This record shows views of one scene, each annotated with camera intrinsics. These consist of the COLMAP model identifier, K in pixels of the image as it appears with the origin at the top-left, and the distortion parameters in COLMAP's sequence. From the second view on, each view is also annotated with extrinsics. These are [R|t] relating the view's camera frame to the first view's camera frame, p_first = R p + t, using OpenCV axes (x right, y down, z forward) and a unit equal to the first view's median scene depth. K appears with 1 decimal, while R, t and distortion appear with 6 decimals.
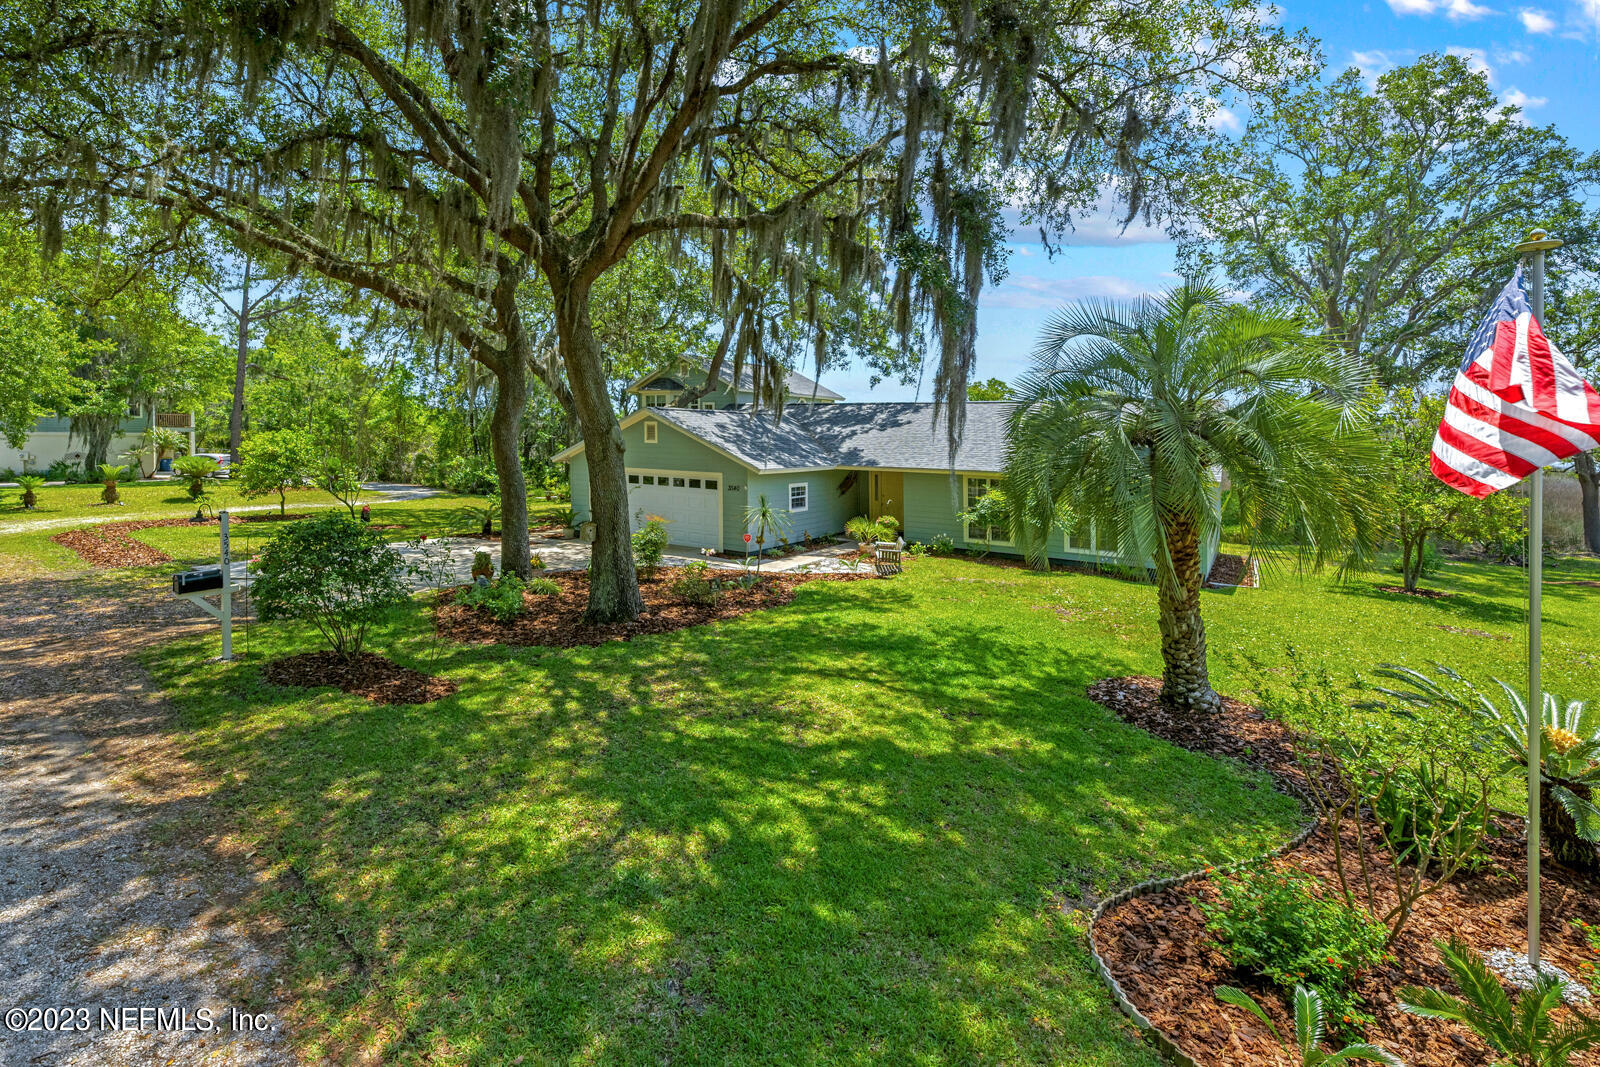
lens RADIAL K [[644.2, 0, 943.7], [0, 644.2, 475.2], [0, 0, 1]] dist [-0.007545, 0.000381]
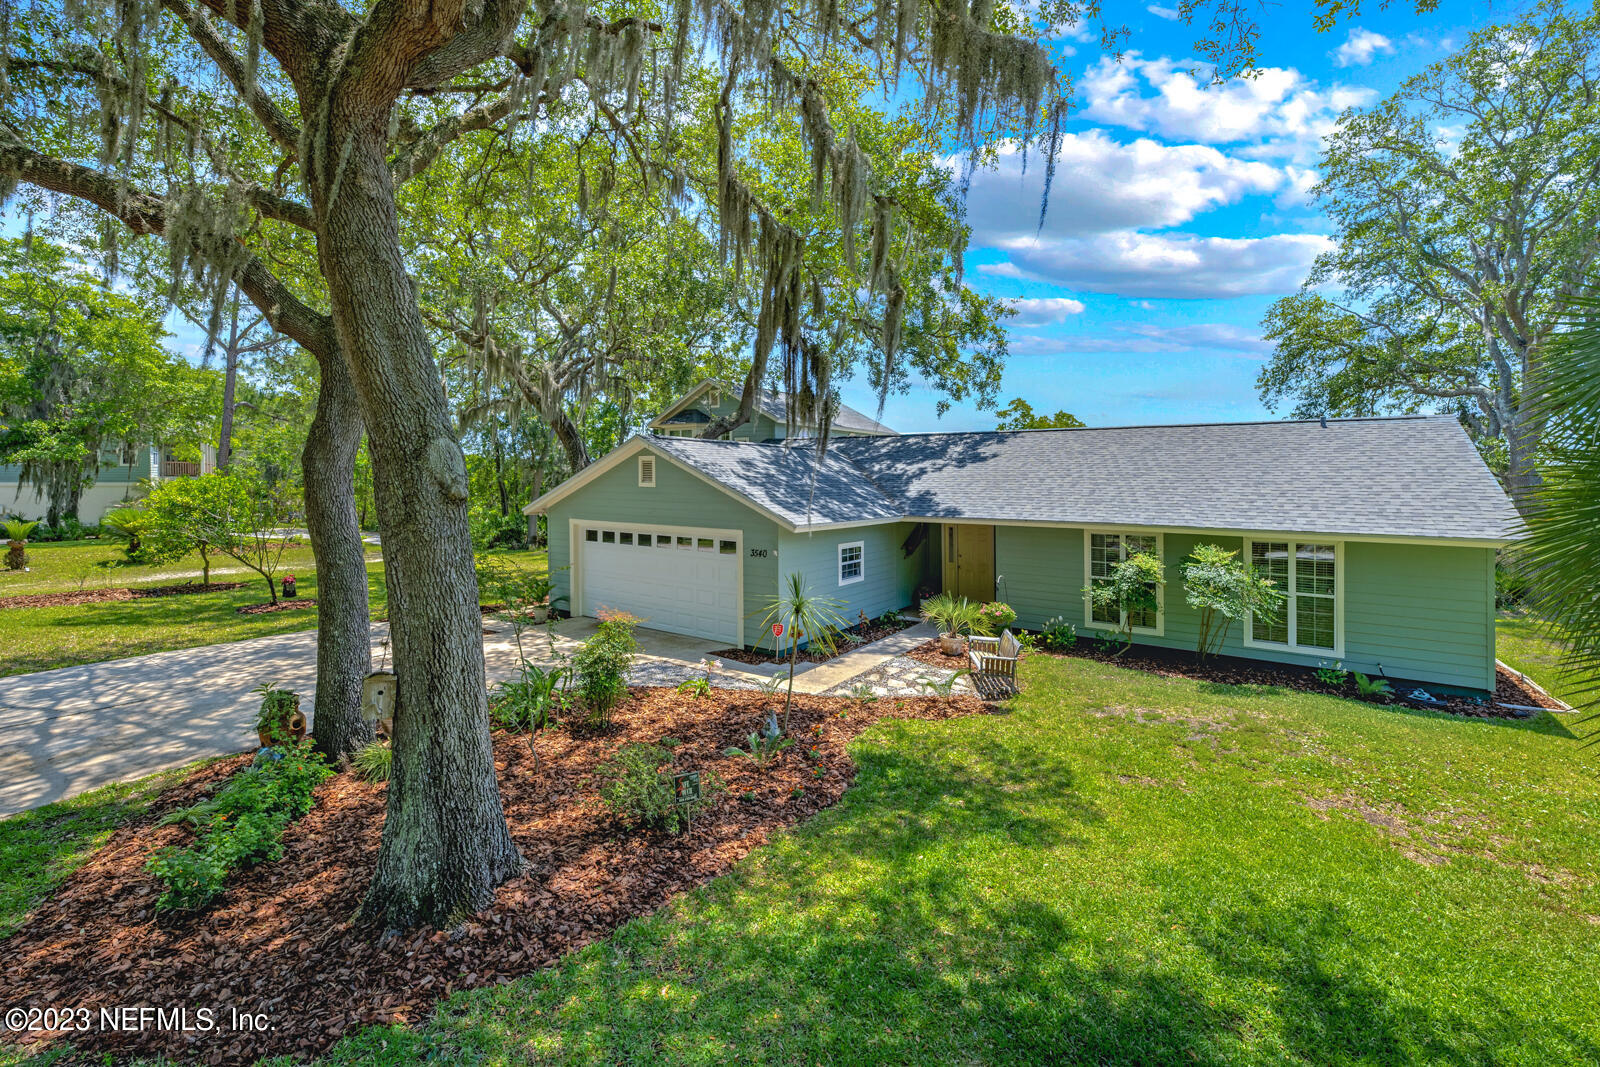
lens RADIAL K [[644.2, 0, 807.3], [0, 644.2, 530.6], [0, 0, 1]] dist [-0.007545, 0.000381]
pose [[0.961474, 0.007252, -0.274801, -0.079399], [-0.002183, 0.999822, 0.018745, -0.013535], [0.274888, -0.017423, 0.961318, 0.312850]]
